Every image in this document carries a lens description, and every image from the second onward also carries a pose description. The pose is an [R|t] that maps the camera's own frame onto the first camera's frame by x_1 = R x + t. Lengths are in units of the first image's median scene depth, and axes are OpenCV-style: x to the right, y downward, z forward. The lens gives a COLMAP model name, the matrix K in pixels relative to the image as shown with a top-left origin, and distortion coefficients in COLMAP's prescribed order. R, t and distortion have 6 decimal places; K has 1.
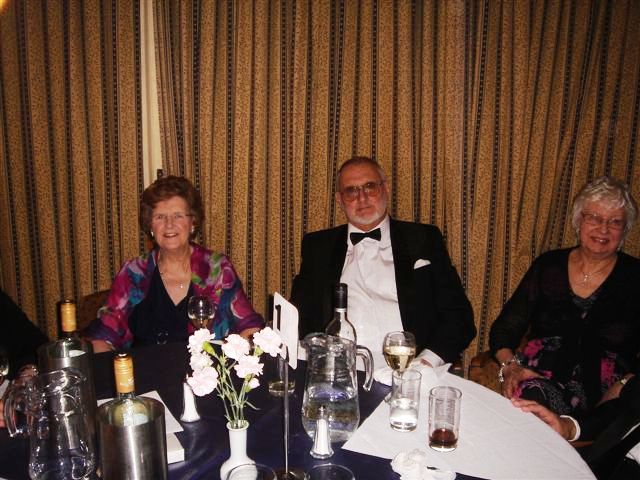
lens RADIAL K [[730.0, 0, 320.0], [0, 730.0, 240.0], [0, 0, 1]] dist [-0.131903, 0.041437]
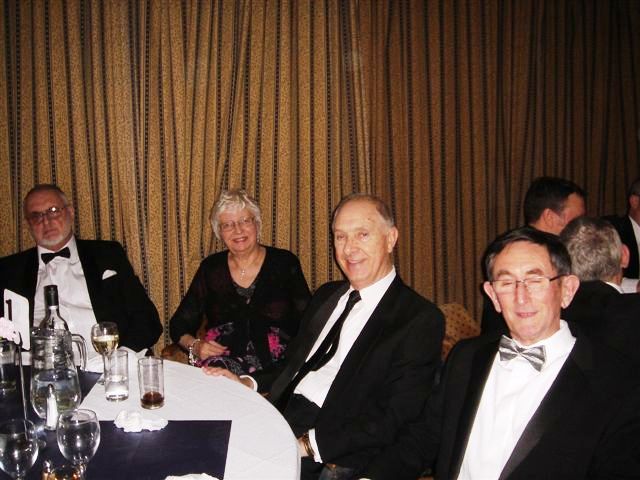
lens RADIAL K [[755.5, 0, 342.7], [0, 755.5, 240.0], [0, 0, 1]] dist [-0.255601, 0.270985]
pose [[0.881167, -0.079967, 0.465993, -0.065914], [0.102390, 0.994479, -0.022955, 0.040942], [-0.461585, 0.067940, 0.884490, -0.173919]]
